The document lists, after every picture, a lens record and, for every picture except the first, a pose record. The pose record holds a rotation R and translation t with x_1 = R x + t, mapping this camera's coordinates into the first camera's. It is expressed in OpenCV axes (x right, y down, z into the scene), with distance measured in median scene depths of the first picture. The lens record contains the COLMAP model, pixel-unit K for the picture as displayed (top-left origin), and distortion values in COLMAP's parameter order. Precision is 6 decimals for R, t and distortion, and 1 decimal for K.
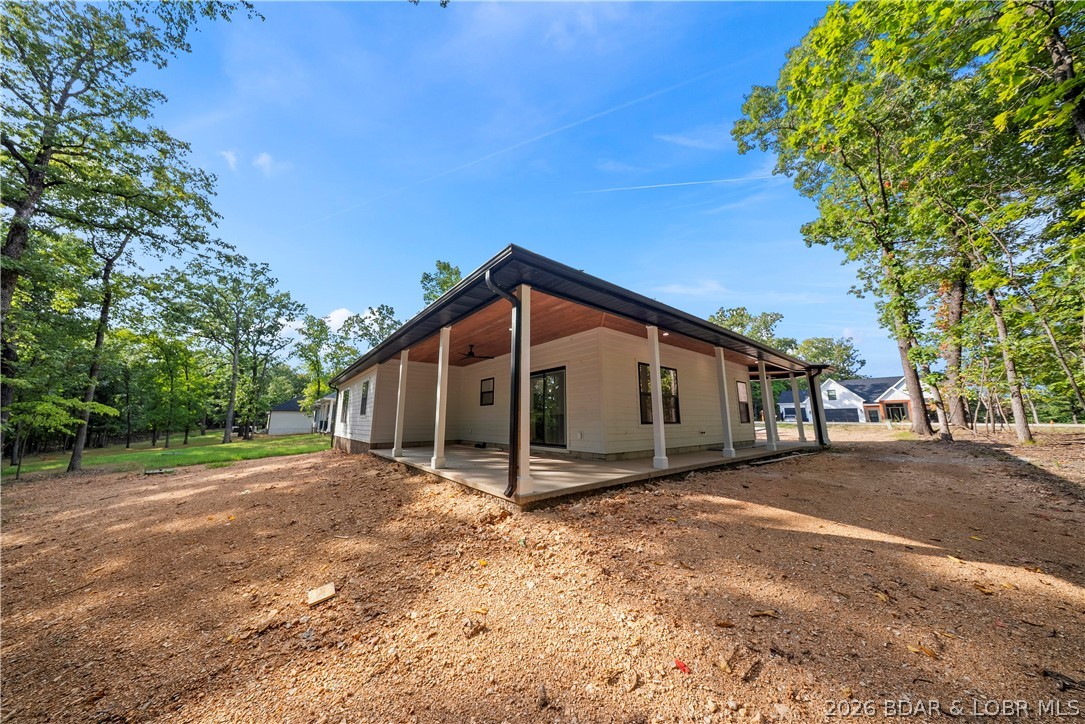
lens RADIAL K [[330.4, 0, 542.6], [0, 330.4, 359.4], [0, 0, 1]] dist [0.003571, -0.001438]
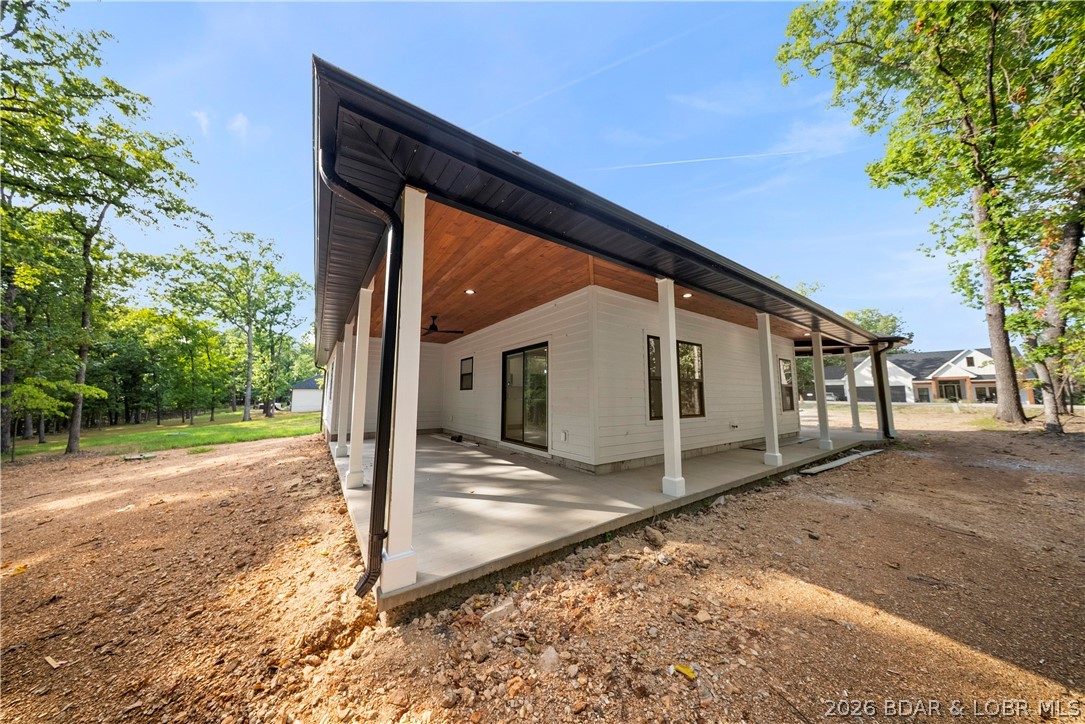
lens RADIAL K [[330.4, 0, 543.4], [0, 330.4, 361.2], [0, 0, 1]] dist [0.003571, -0.001438]
pose [[0.998183, -0.005852, -0.059973, 0.058809], [0.010405, 0.997062, 0.075892, 0.004573], [0.059353, -0.076378, 0.995311, 0.146888]]
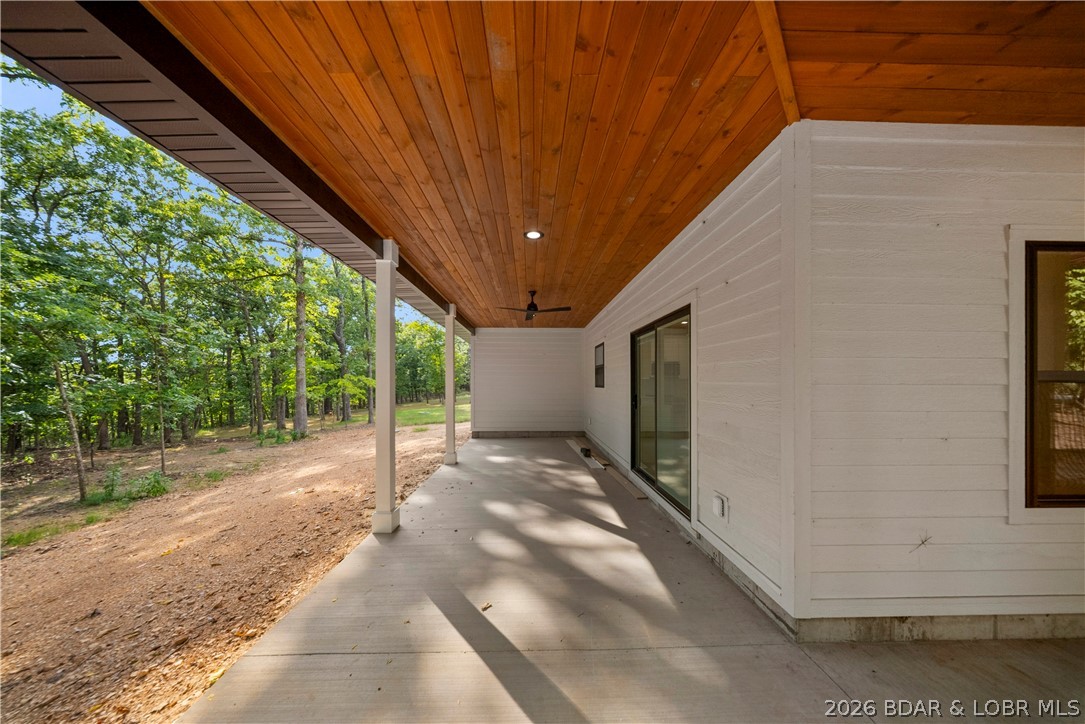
lens RADIAL K [[330.4, 0, 536.2], [0, 330.4, 380.3], [0, 0, 1]] dist [0.003571, -0.001438]
pose [[0.787170, -0.000449, -0.616736, 0.091164], [0.112046, 0.983462, 0.142295, 0.017905], [0.606472, -0.181113, 0.774202, 0.337666]]
